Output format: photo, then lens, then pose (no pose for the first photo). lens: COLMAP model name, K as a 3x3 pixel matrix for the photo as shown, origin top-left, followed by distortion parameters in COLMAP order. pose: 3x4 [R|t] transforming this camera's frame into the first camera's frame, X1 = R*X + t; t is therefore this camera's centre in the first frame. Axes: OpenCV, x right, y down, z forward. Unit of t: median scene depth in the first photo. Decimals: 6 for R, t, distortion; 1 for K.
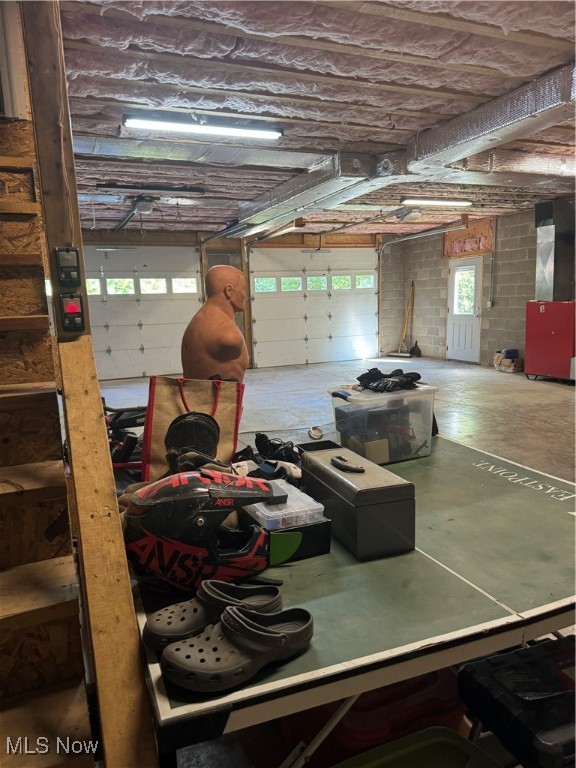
lens RADIAL K [[542.0, 0, 284.5], [0, 542.0, 391.6], [0, 0, 1]] dist [0.048758, -0.050835]
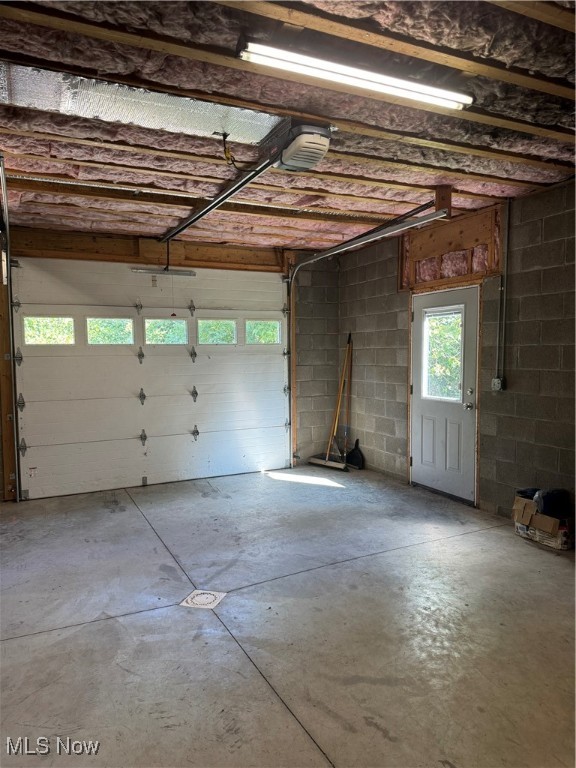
lens RADIAL K [[542.0, 0, 287.1], [0, 542.0, 388.5], [0, 0, 1]] dist [0.048758, -0.050835]
pose [[0.998116, 0.021485, 0.057465, 0.238816], [-0.015246, 0.994154, -0.106890, -0.146355], [-0.059426, 0.105812, 0.992609, 0.771894]]
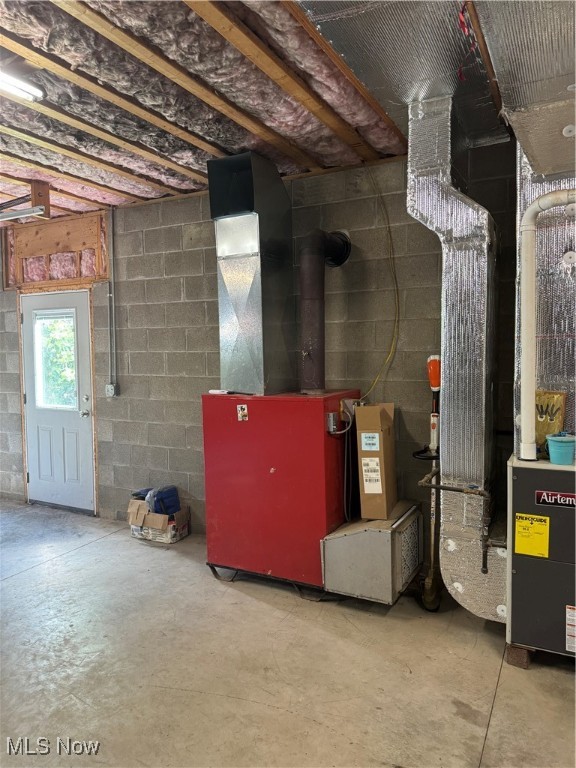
lens RADIAL K [[542.0, 0, 282.4], [0, 542.0, 388.0], [0, 0, 1]] dist [0.048758, -0.050835]
pose [[0.779278, -0.016818, 0.626452, 0.278714], [0.091245, 0.992032, -0.086873, -0.152105], [-0.620000, 0.124859, 0.774603, 0.770171]]
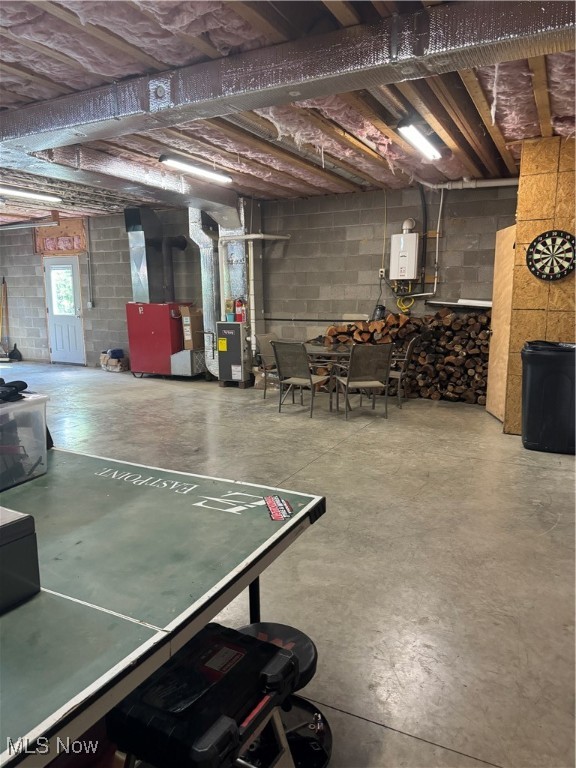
lens RADIAL K [[542.0, 0, 280.8], [0, 542.0, 387.0], [0, 0, 1]] dist [0.048758, -0.050835]
pose [[0.770801, -0.083355, 0.631600, 0.003847], [0.089419, 0.995745, 0.022286, -0.002431], [-0.630770, 0.039299, 0.774974, 0.022343]]
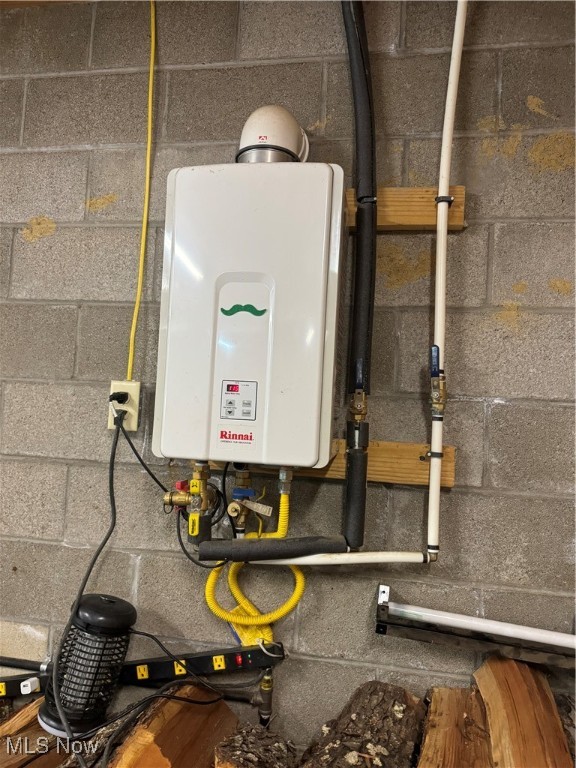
lens RADIAL K [[542.0, 0, 287.1], [0, 542.0, 383.1], [0, 0, 1]] dist [0.048758, -0.050835]
pose [[0.531926, 0.083248, 0.842689, 0.702521], [0.078521, 0.986019, -0.146971, -0.155132], [-0.843143, 0.144347, 0.517952, 0.555509]]
